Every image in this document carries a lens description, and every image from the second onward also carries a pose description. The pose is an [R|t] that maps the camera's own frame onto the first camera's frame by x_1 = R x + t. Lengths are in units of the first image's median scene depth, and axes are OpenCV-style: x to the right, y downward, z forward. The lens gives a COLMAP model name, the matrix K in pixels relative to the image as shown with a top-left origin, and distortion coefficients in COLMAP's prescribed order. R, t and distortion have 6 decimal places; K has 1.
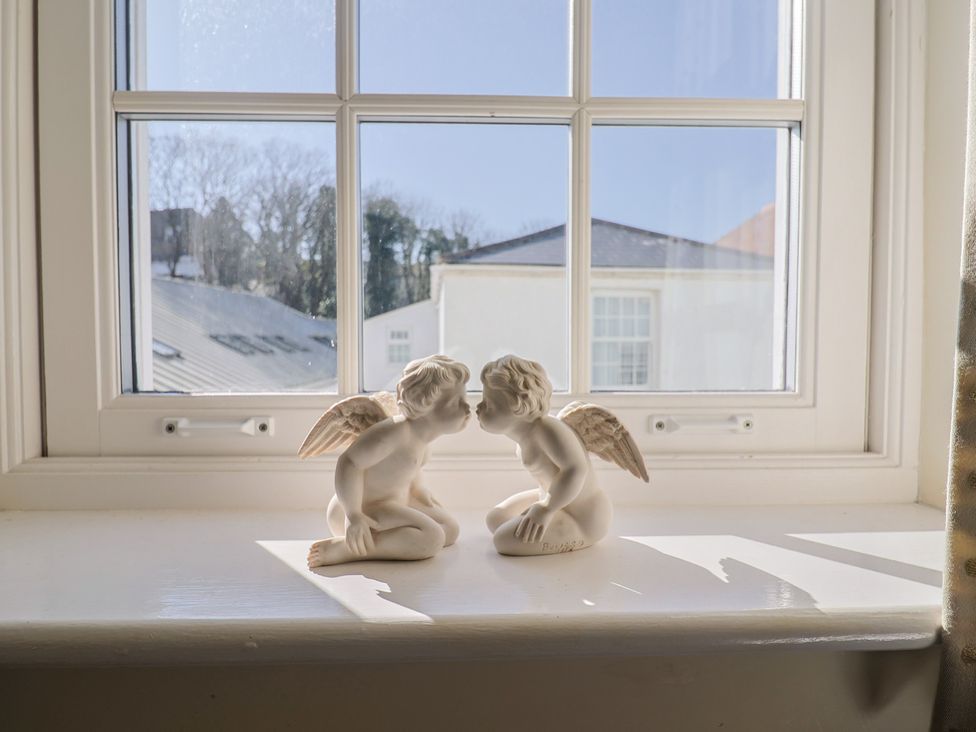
lens RADIAL K [[588.9, 0, 488.0], [0, 588.9, 366.0], [0, 0, 1]] dist [-0.000492, -0.004523]
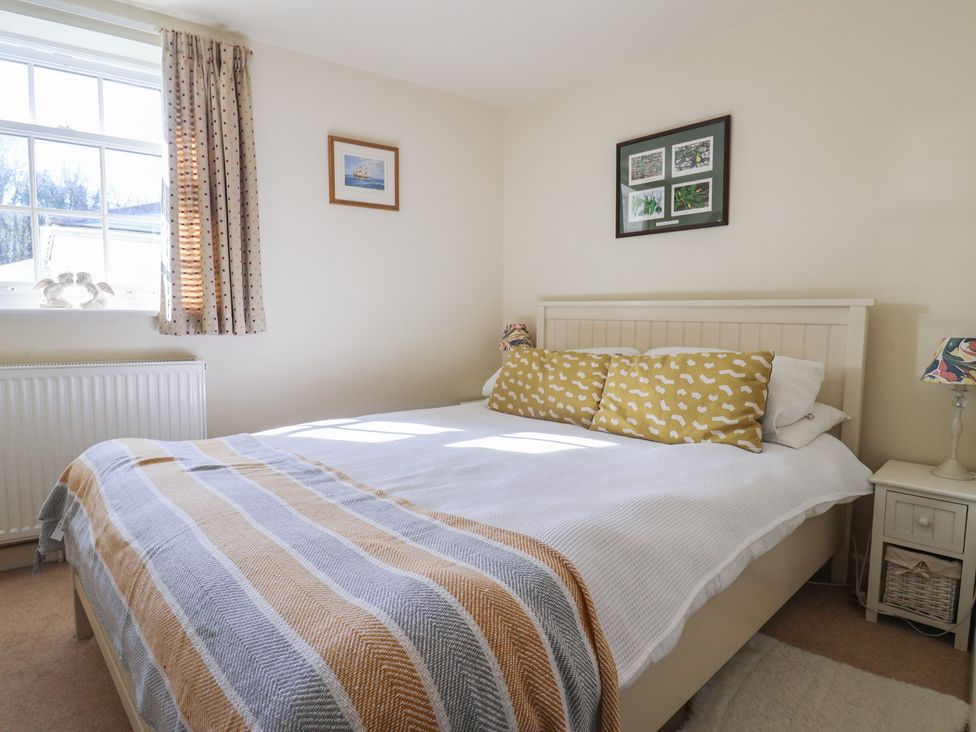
lens RADIAL K [[599.8, 0, 499.9], [0, 599.8, 365.5], [0, 0, 1]] dist [0.000671, -0.012649]
pose [[0.844819, -0.032853, 0.534043, 0.299477], [0.011039, 0.998971, 0.043991, 0.624169], [-0.534938, -0.031269, 0.844312, -5.459927]]
